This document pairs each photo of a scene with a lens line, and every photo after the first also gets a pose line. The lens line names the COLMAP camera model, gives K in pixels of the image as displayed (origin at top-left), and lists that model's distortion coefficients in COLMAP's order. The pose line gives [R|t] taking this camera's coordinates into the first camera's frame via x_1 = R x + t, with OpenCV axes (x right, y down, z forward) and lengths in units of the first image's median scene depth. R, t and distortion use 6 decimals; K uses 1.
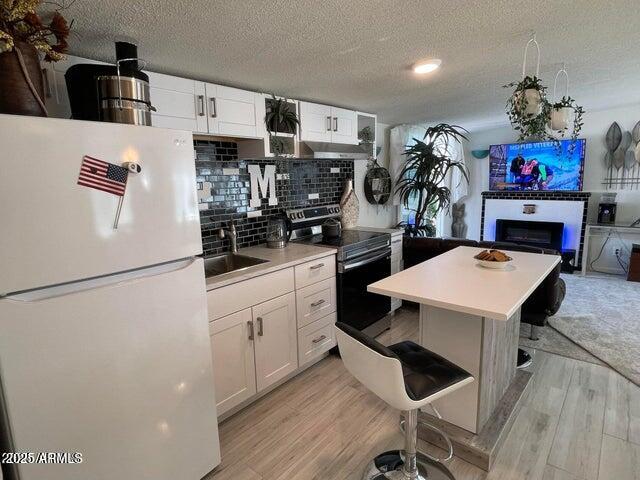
lens RADIAL K [[362.4, 0, 320.0], [0, 362.4, 240.0], [0, 0, 1]] dist [-0.000529, -0.000560]
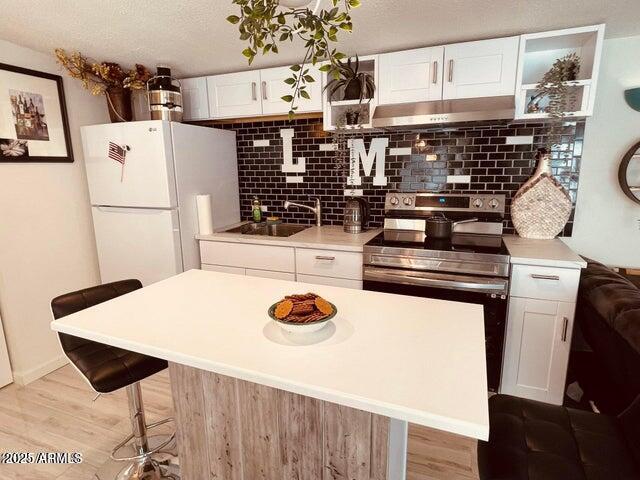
lens RADIAL K [[362.4, 0, 320.0], [0, 362.4, 240.0], [0, 0, 1]] dist [-0.000529, -0.000560]
pose [[0.311513, 0.216380, -0.925278, 0.673497], [-0.157828, 0.971986, 0.174167, -0.100942], [0.937043, 0.091780, 0.336937, 0.610470]]
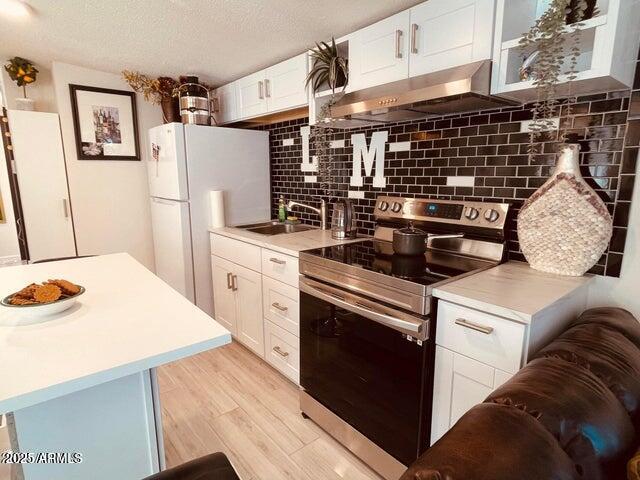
lens RADIAL K [[362.4, 0, 320.0], [0, 362.4, 240.0], [0, 0, 1]] dist [-0.000529, -0.000560]
pose [[-0.173963, 0.208751, -0.962372, 0.641119], [-0.162123, 0.957867, 0.237080, -0.153473], [0.971315, 0.197266, -0.132790, 1.038450]]
